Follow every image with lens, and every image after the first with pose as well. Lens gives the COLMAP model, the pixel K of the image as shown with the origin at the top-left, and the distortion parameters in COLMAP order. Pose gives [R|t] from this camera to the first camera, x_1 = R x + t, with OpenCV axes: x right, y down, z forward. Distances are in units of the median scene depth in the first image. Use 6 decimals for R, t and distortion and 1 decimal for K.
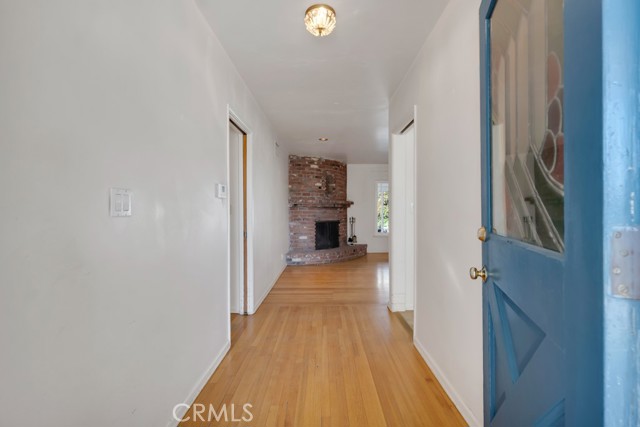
lens RADIAL K [[296.1, 0, 319.7], [0, 296.1, 213.6], [0, 0, 1]] dist [0.002265, -0.000010]
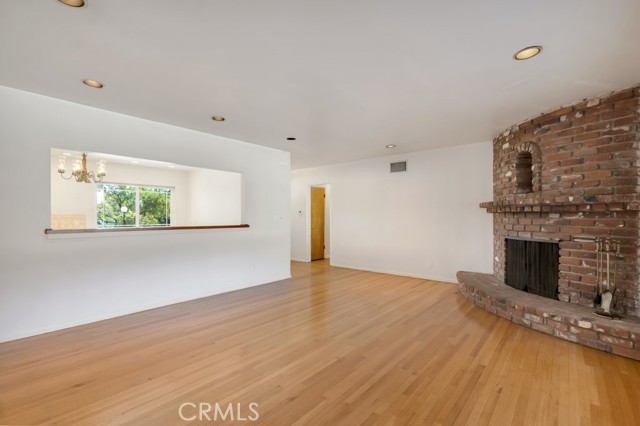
lens RADIAL K [[296.1, 0, 319.7], [0, 296.1, 215.5], [0, 0, 1]] dist [0.002265, -0.000010]
pose [[-0.625863, -0.007723, -0.779895, 0.645861], [-0.001686, 0.999962, -0.008550, -0.011836], [0.779931, -0.004036, -0.625852, 1.021818]]
